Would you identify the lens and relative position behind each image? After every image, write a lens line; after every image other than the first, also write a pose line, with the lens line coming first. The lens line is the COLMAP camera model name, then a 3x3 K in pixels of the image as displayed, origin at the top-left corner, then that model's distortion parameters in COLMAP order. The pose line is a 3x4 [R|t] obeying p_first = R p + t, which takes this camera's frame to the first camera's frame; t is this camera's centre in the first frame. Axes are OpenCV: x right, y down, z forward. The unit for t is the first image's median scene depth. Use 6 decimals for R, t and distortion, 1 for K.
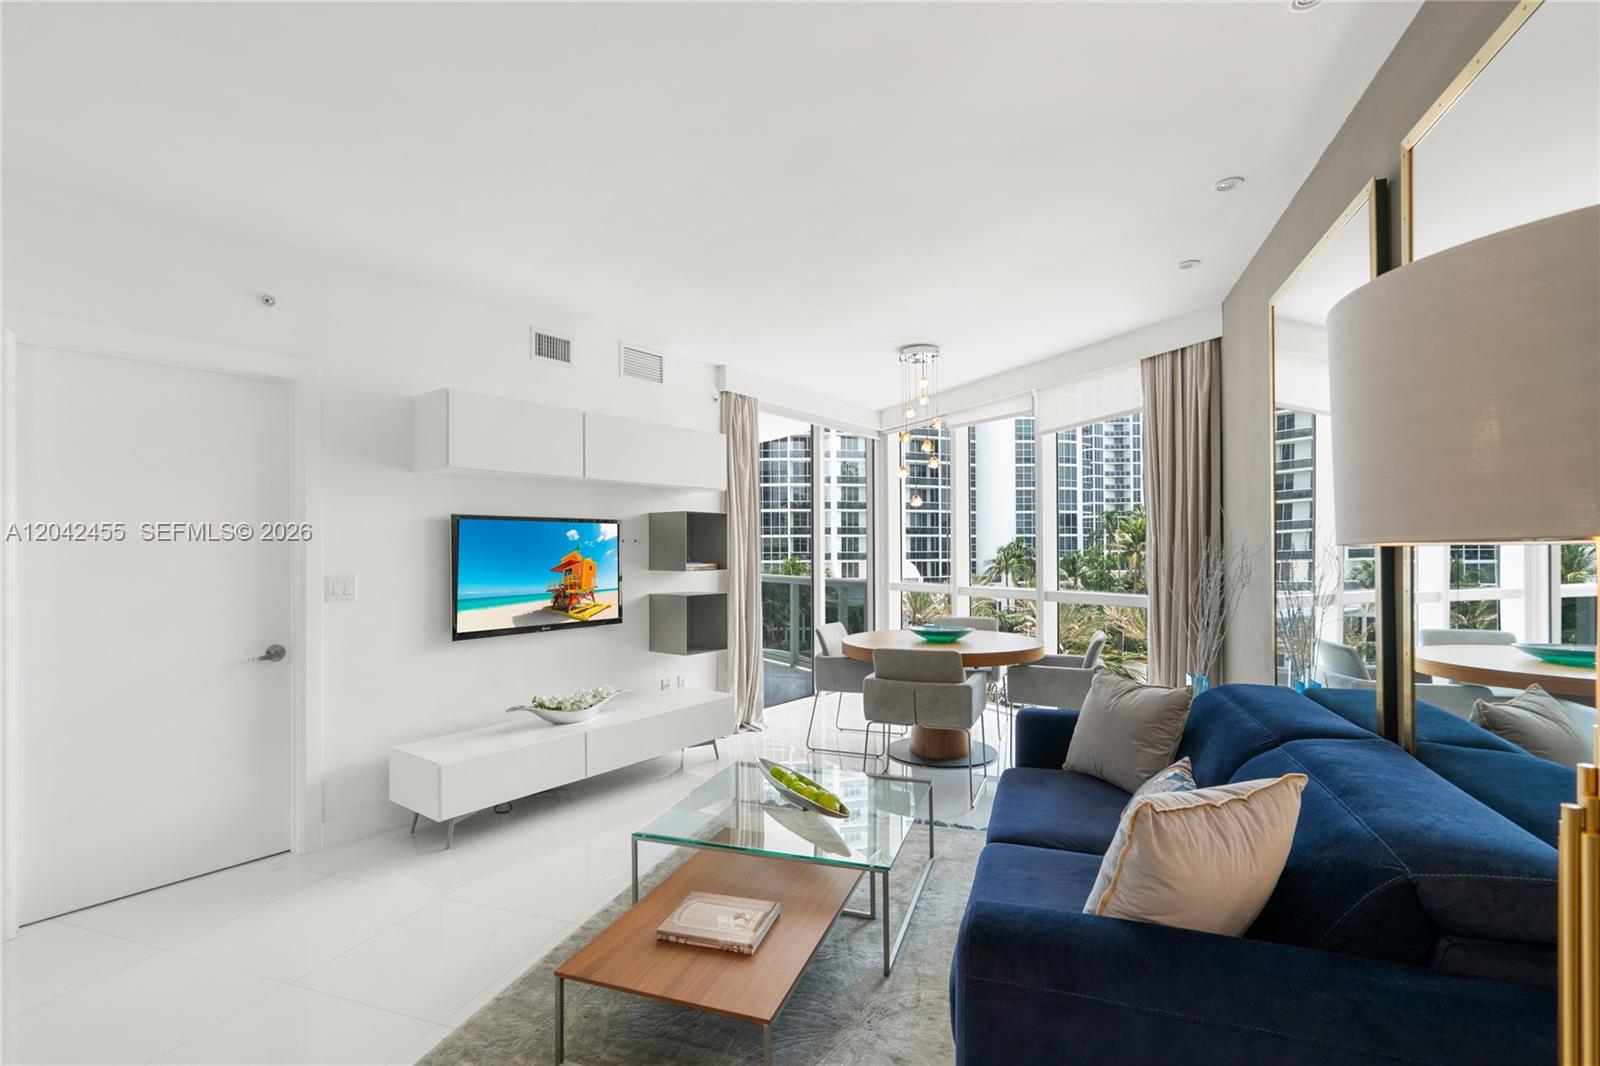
lens RADIAL K [[699.5, 0, 826.1], [0, 699.5, 544.4], [0, 0, 1]] dist [-0.008782, 0.000089]
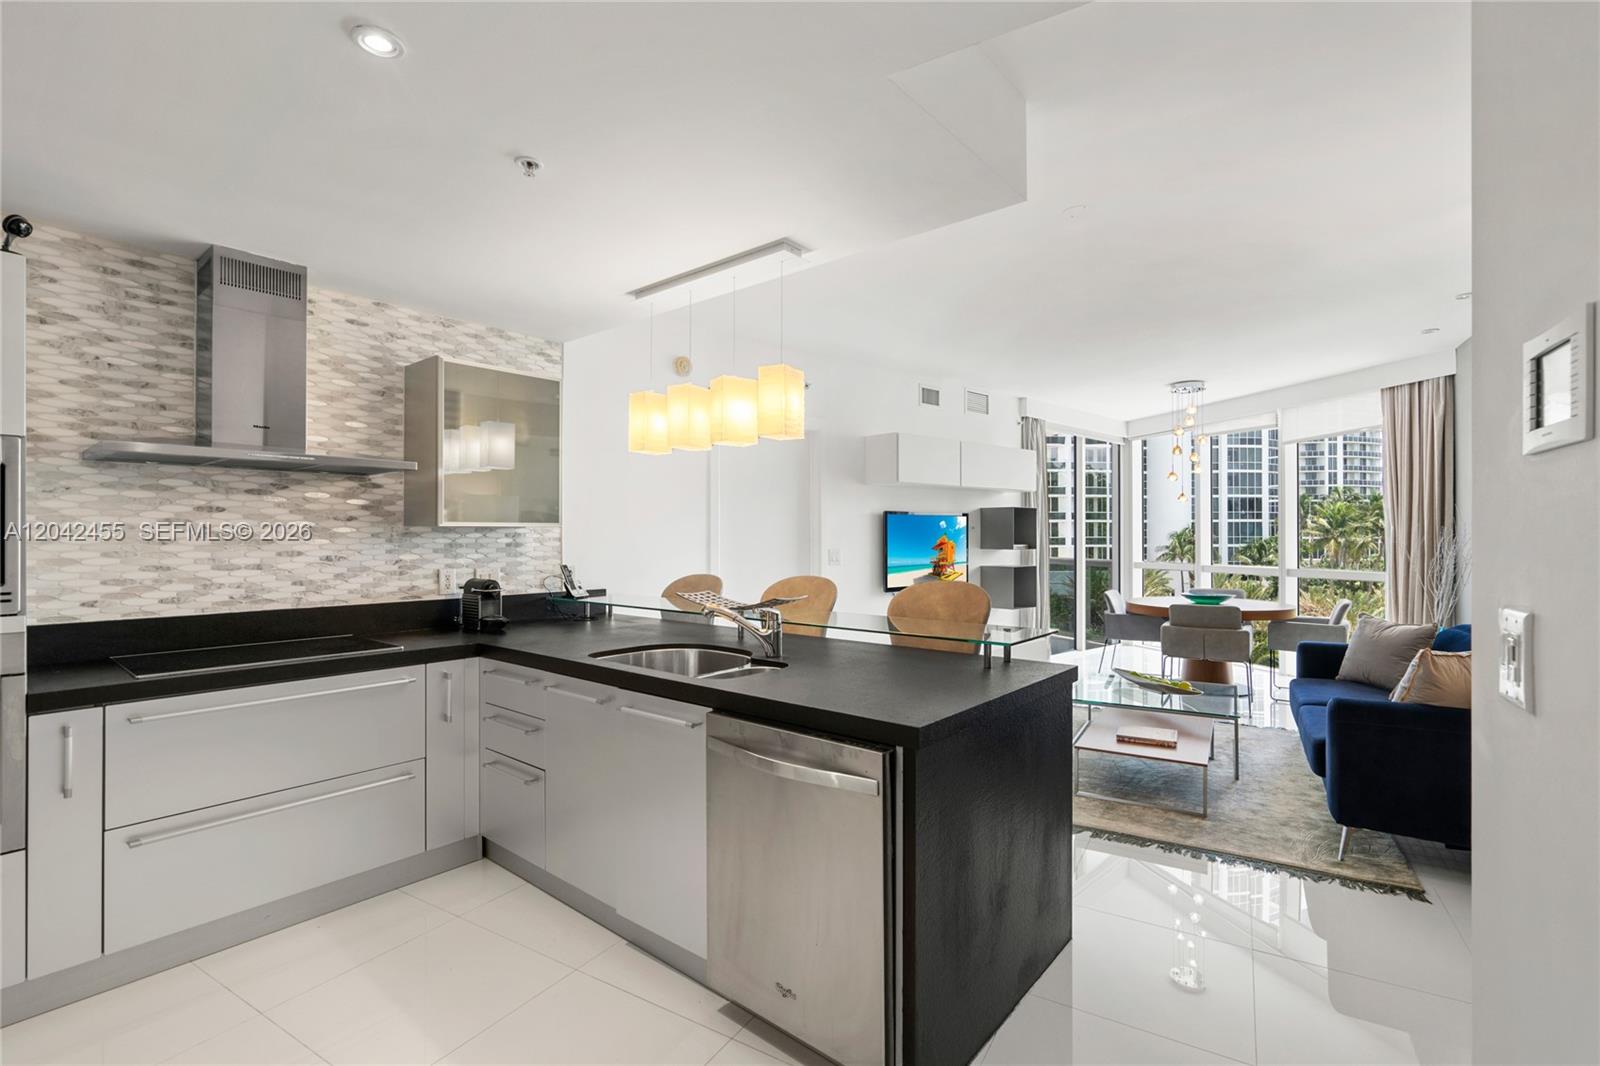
lens RADIAL K [[726.5, 0, 805.5], [0, 726.5, 533.6], [0, 0, 1]] dist [-0.001067, 0.000161]
pose [[0.980395, 0.002957, -0.197018, -0.342303], [-0.001756, 0.999979, 0.006273, -0.003657], [0.197032, -0.005804, 0.980380, -0.551612]]
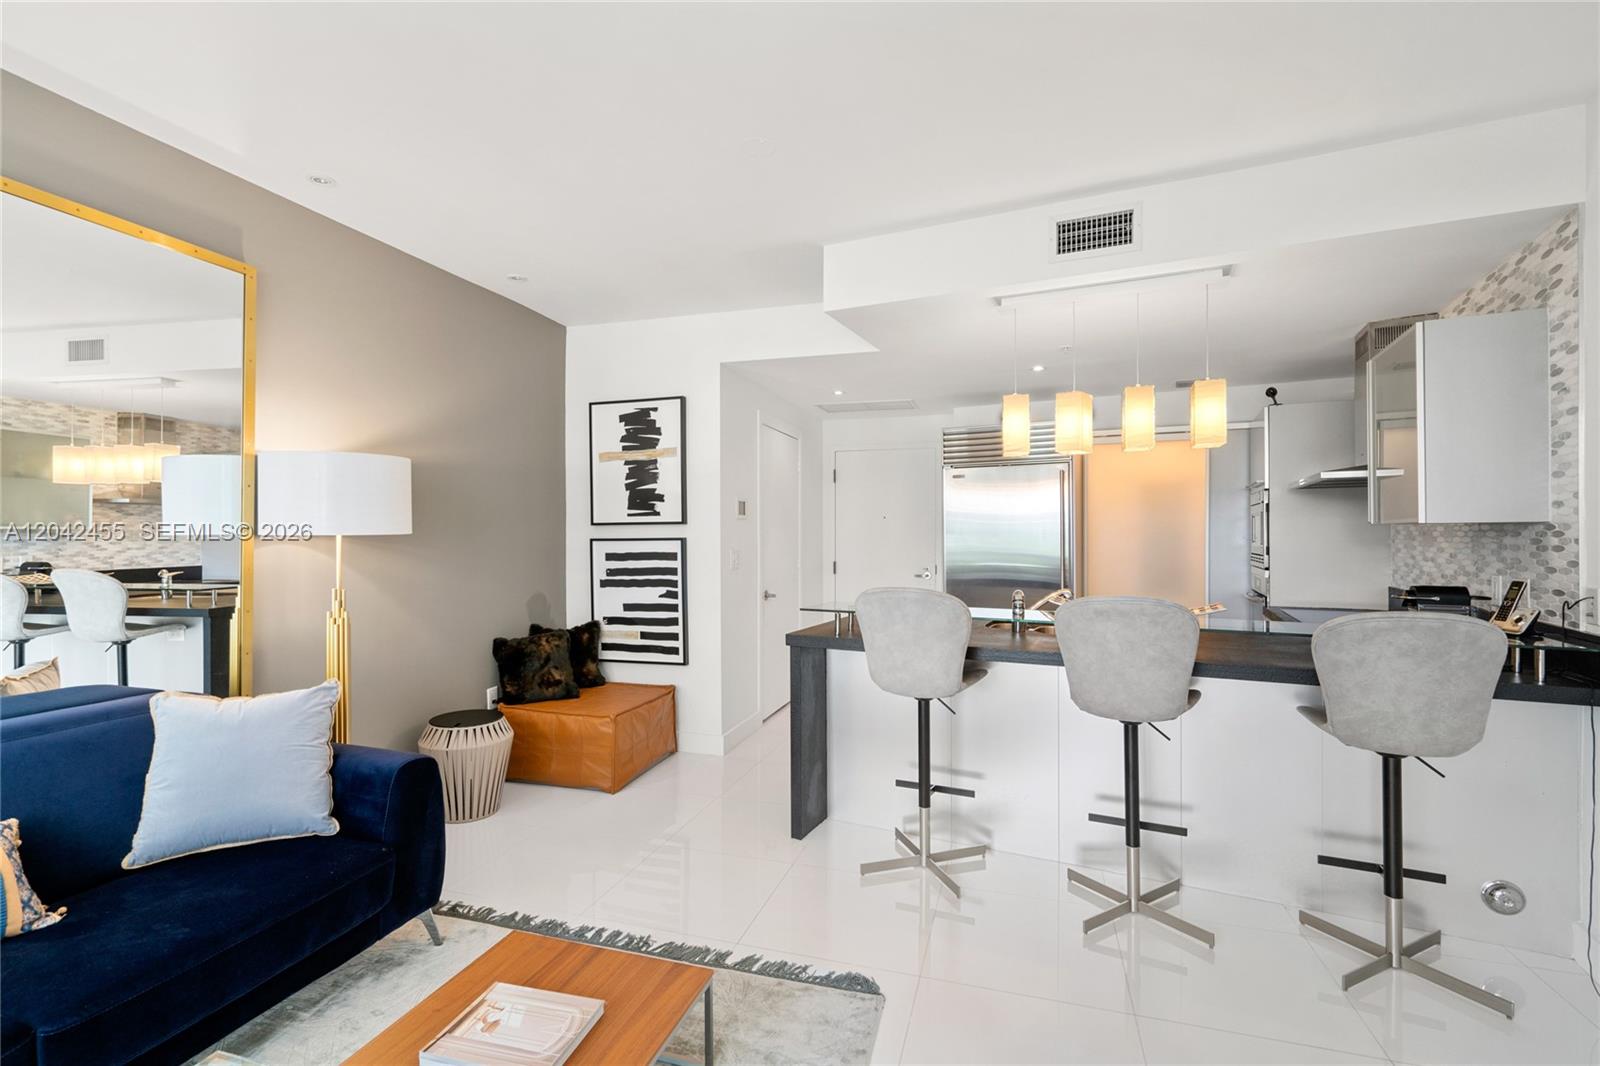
lens RADIAL K [[722.6, 0, 802.8], [0, 722.6, 534.8], [0, 0, 1]] dist [-0.002612, 0.000702]
pose [[-0.999028, 0.004610, -0.043843, -0.223926], [0.004871, 0.999971, -0.005867, 0.005968], [0.043814, -0.006074, -0.999021, 0.869373]]
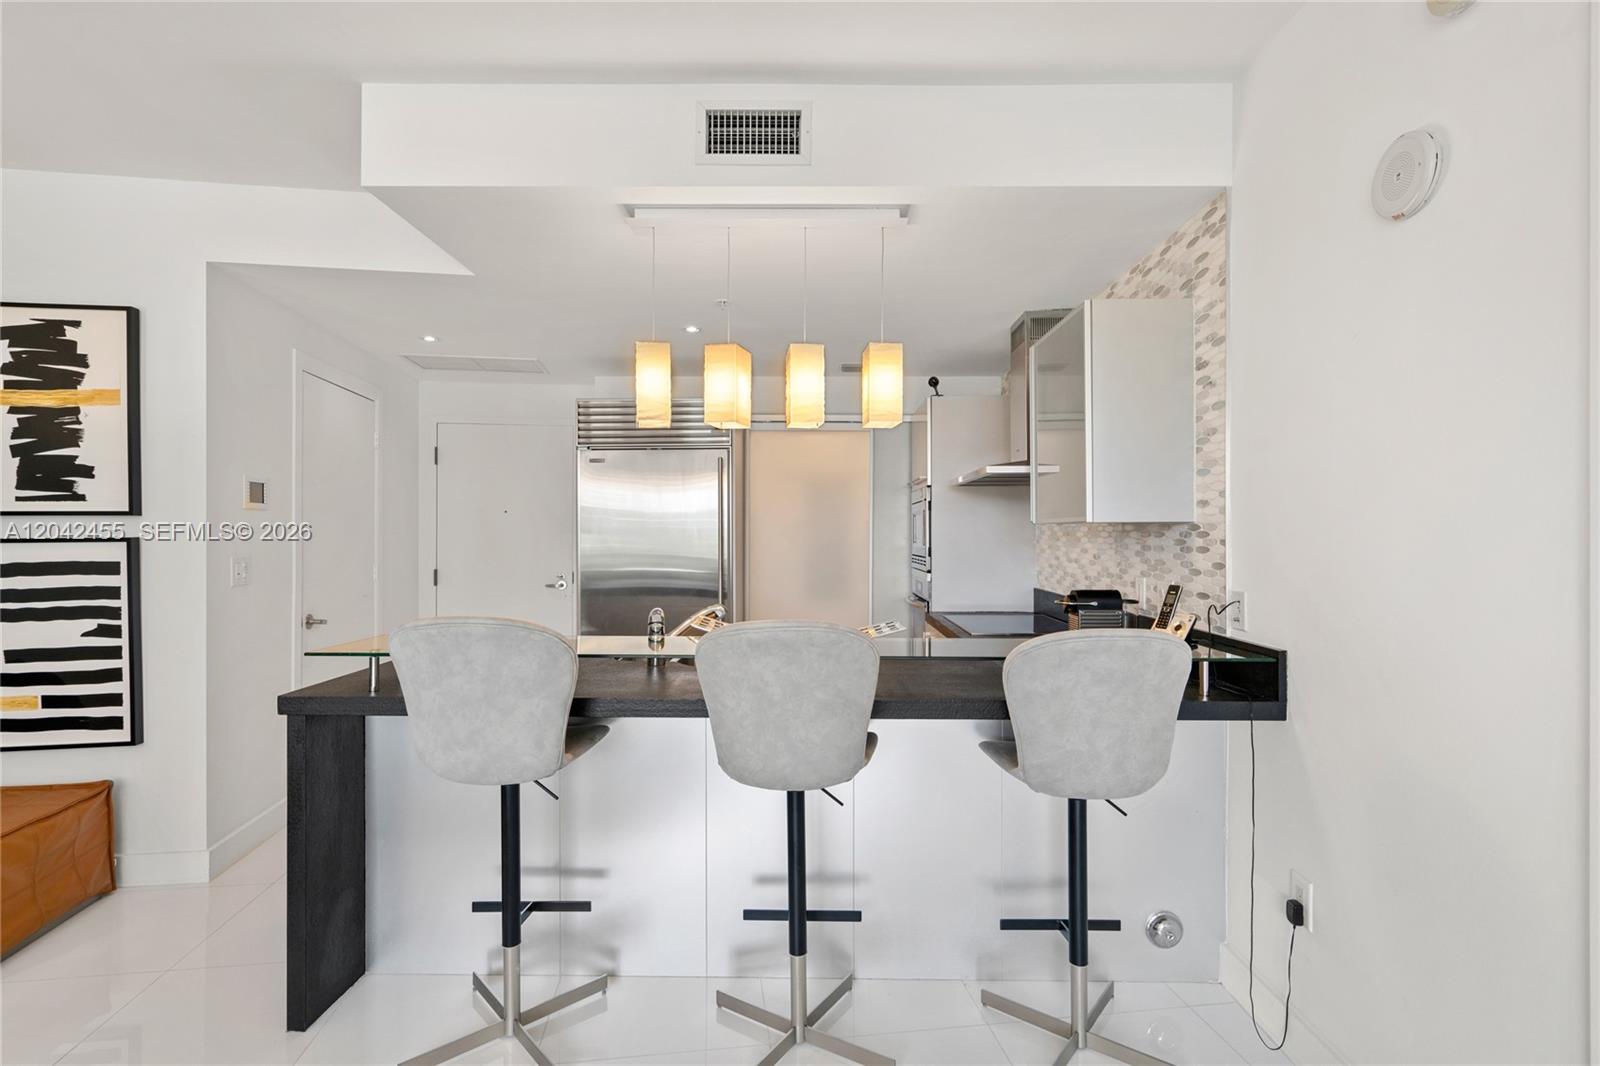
lens RADIAL K [[775.5, 0, 806.1], [0, 775.5, 533.3], [0, 0, 1]] dist [0.002034, 0.001073]
pose [[-0.885161, 0.001272, -0.465284, -0.309844], [0.004348, 0.999975, -0.005538, 0.005933], [0.465265, -0.006925, -0.885144, 0.699135]]
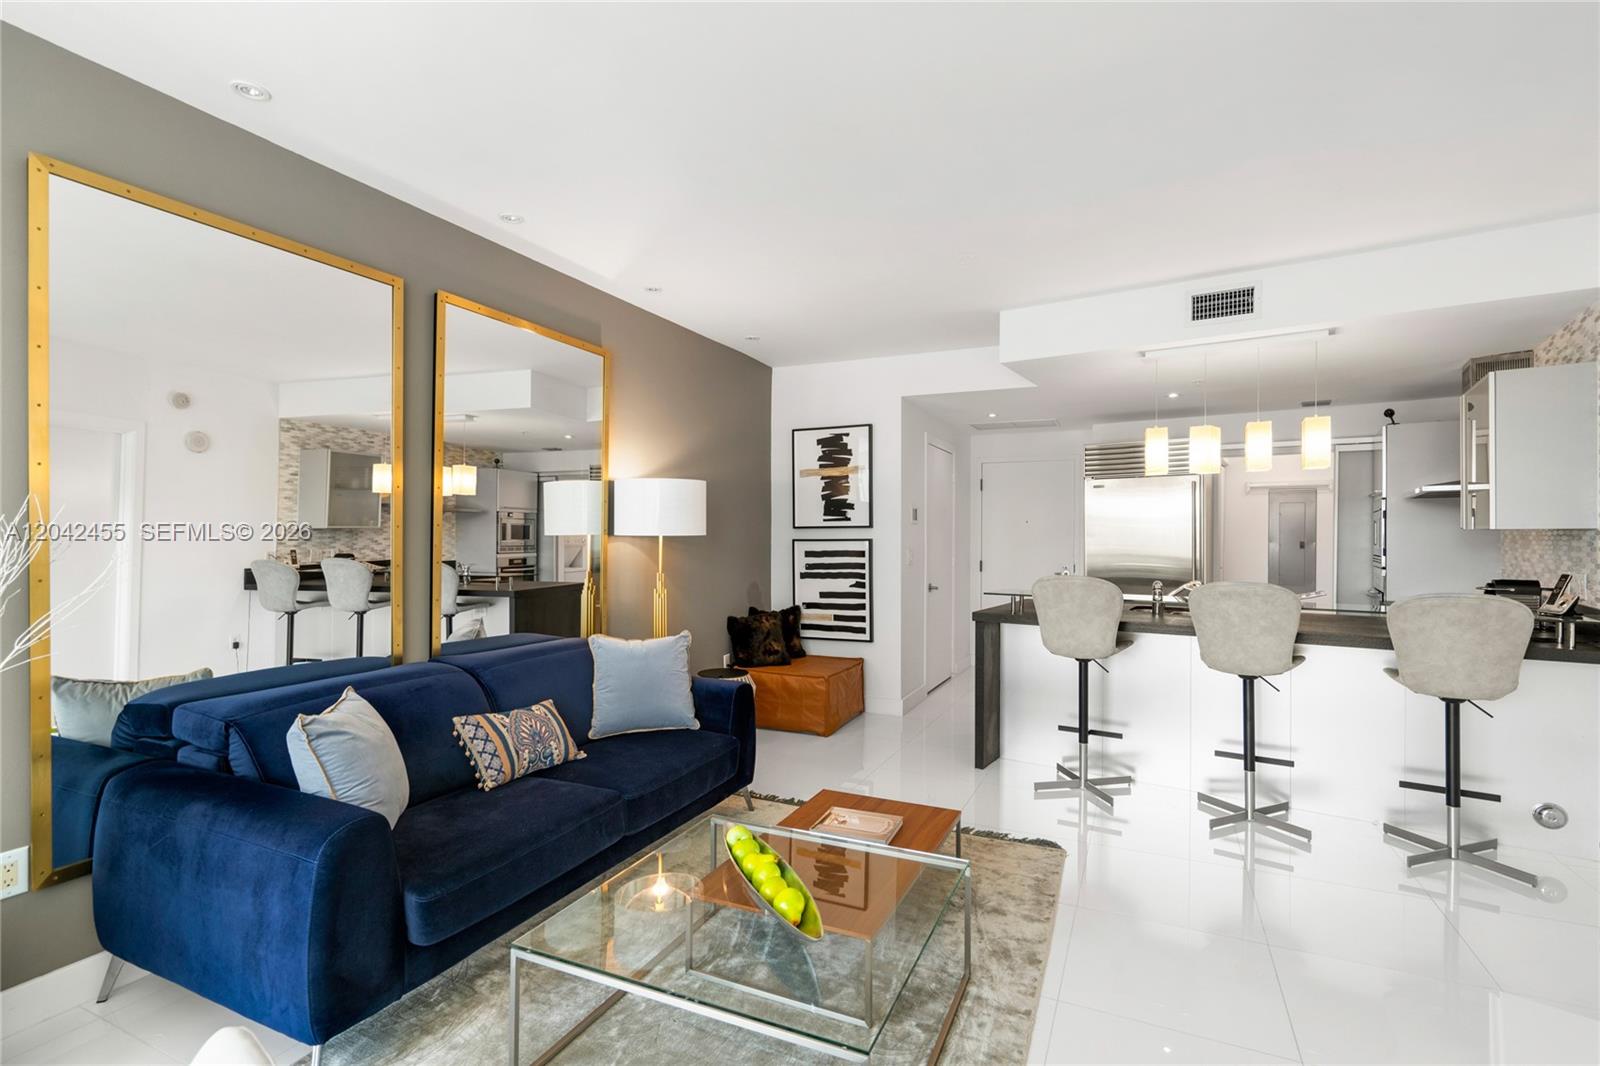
lens RADIAL K [[739.1, 0, 817.8], [0, 739.1, 539.6], [0, 0, 1]] dist [-0.002042, 0.001426]
pose [[-0.996627, 0.000566, 0.082060, -0.106716], [0.000360, 0.999997, -0.002521, 0.007967], [-0.082061, -0.002483, -0.996624, 1.152793]]
